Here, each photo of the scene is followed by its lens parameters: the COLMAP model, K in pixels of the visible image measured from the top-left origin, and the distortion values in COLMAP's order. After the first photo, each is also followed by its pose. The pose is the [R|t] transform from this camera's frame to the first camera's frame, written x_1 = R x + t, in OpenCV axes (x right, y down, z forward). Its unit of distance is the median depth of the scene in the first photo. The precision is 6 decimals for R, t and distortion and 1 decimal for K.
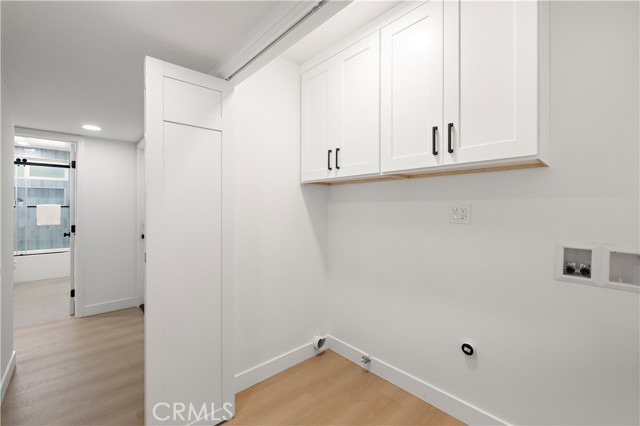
lens RADIAL K [[270.8, 0, 318.8], [0, 270.8, 208.2], [0, 0, 1]] dist [0.001606, 0.000318]
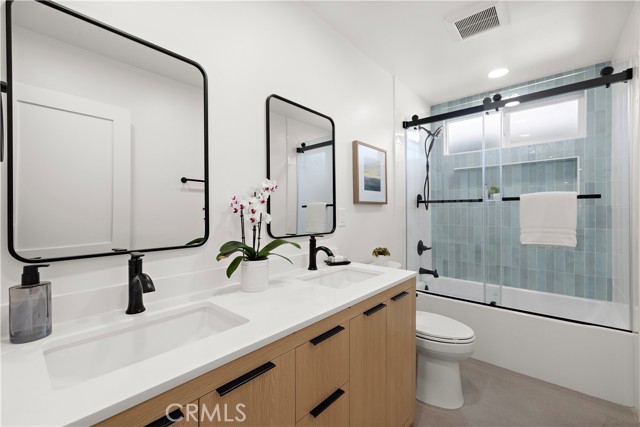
lens RADIAL K [[270.8, 0, 322.9], [0, 270.8, 210.6], [0, 0, 1]] dist [0.001606, 0.000318]
pose [[0.111952, -0.005487, -0.993698, -0.595930], [0.007631, 0.999960, -0.004662, 0.010799], [0.993684, -0.007061, 0.111990, 0.591192]]
